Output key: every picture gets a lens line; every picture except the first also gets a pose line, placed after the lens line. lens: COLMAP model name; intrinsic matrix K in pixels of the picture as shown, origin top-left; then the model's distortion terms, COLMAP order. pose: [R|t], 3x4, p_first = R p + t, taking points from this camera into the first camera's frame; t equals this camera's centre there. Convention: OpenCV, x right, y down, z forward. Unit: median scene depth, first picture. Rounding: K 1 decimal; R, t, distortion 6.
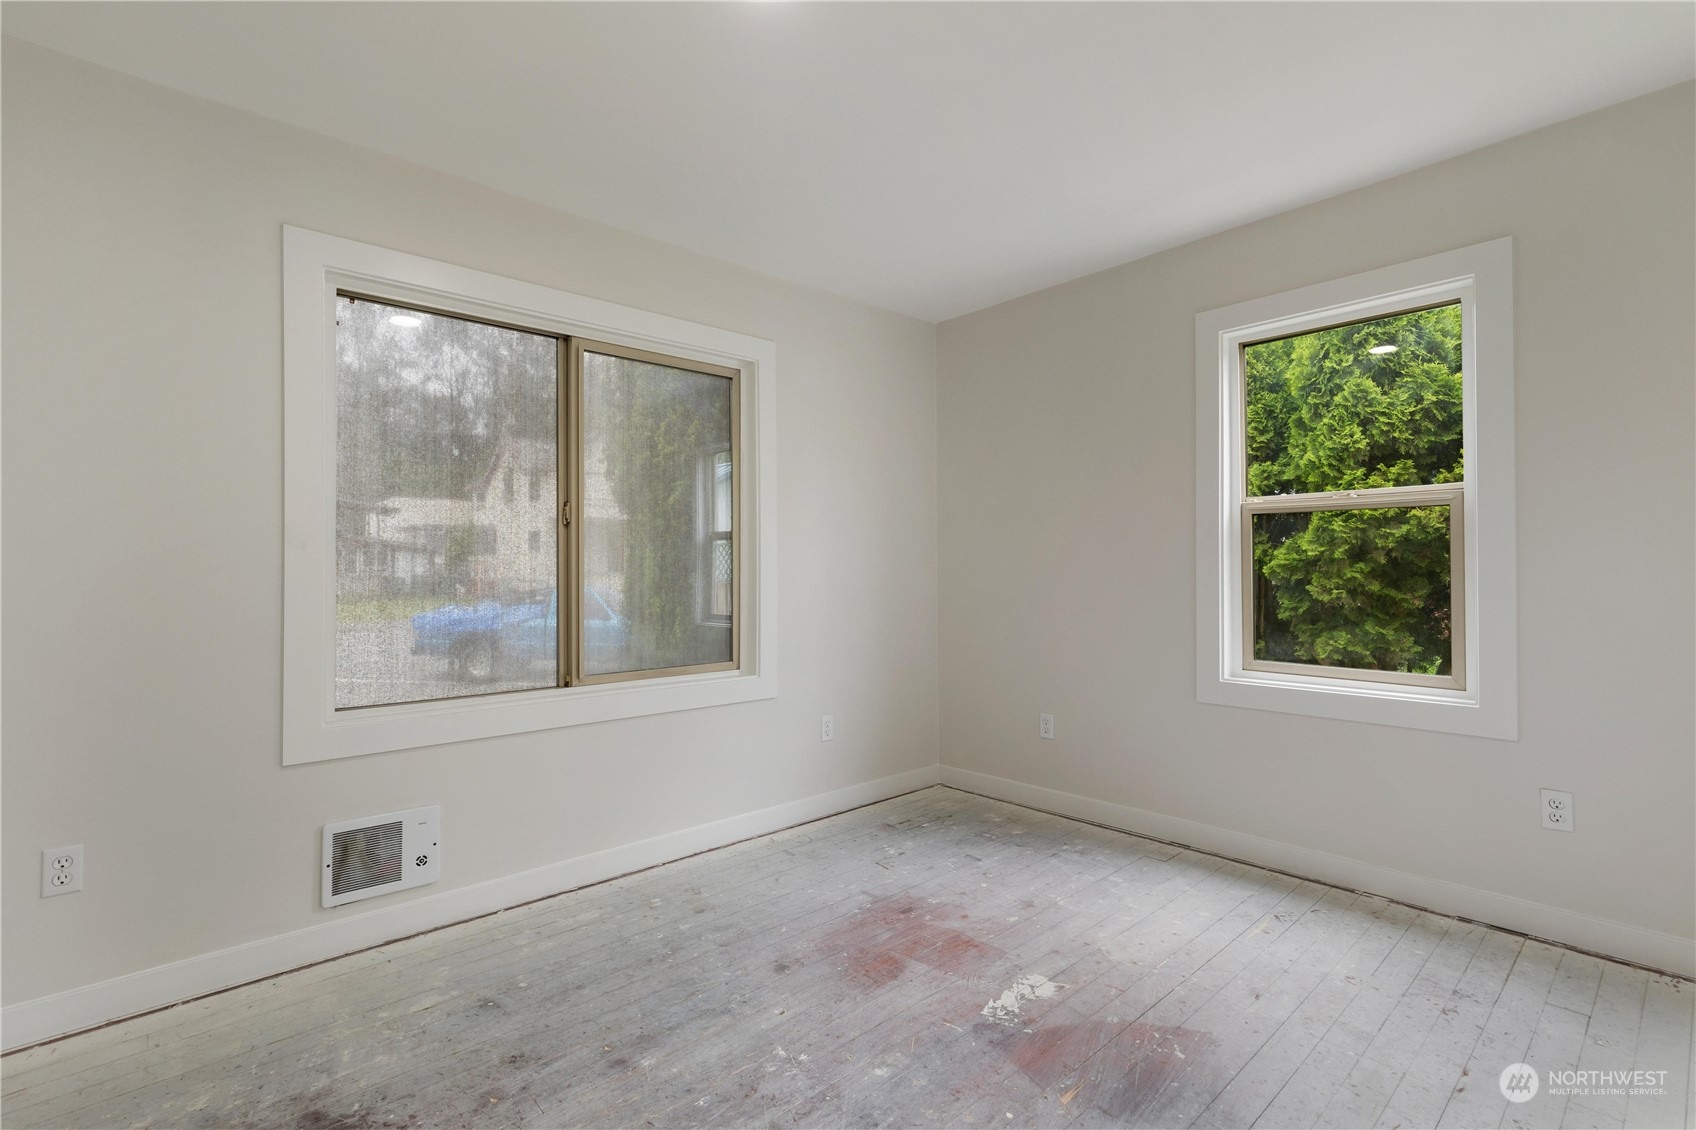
lens RADIAL K [[783.4, 0, 849.2], [0, 783.4, 560.0], [0, 0, 1]] dist [0.007575, -0.000755]
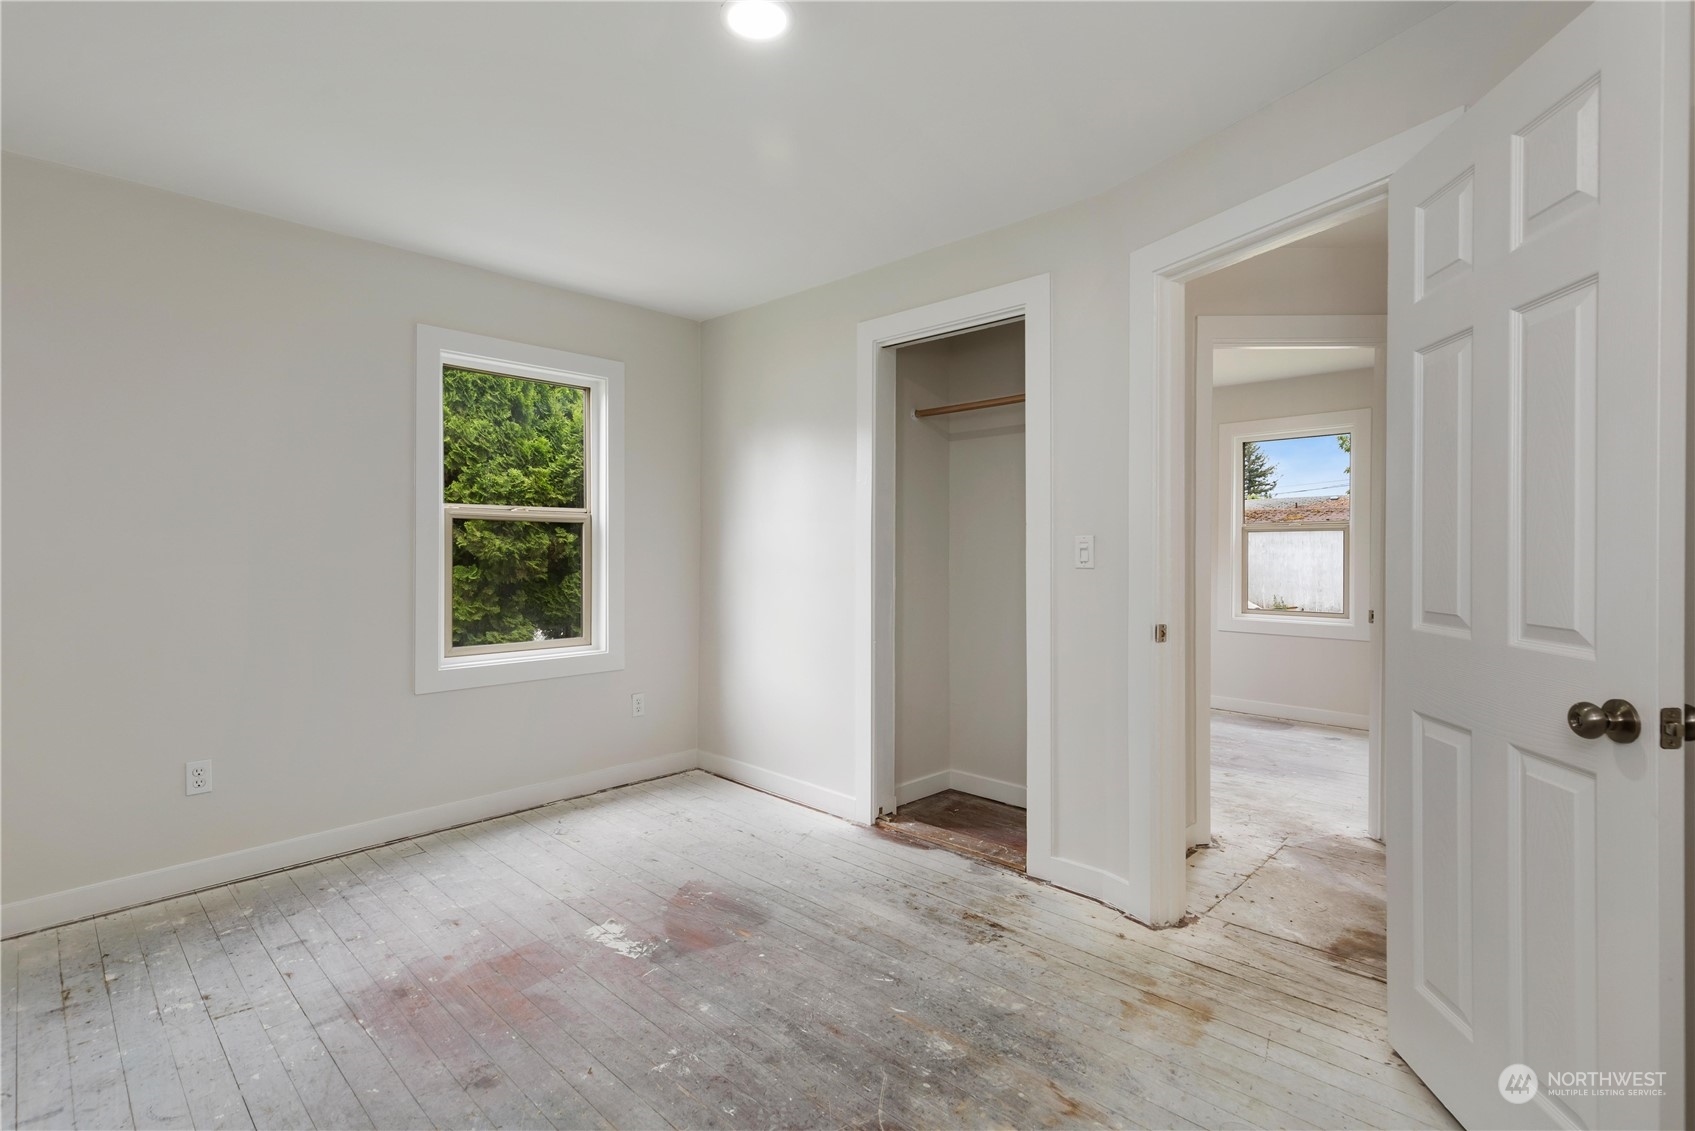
lens RADIAL K [[783.0, 0, 848.7], [0, 783.0, 560.5], [0, 0, 1]] dist [0.007575, -0.000755]
pose [[-0.066242, -0.000670, 0.997803, -0.697140], [-0.004135, 0.999991, 0.000397, -0.000545], [-0.997795, -0.004100, -0.066244, 0.543900]]
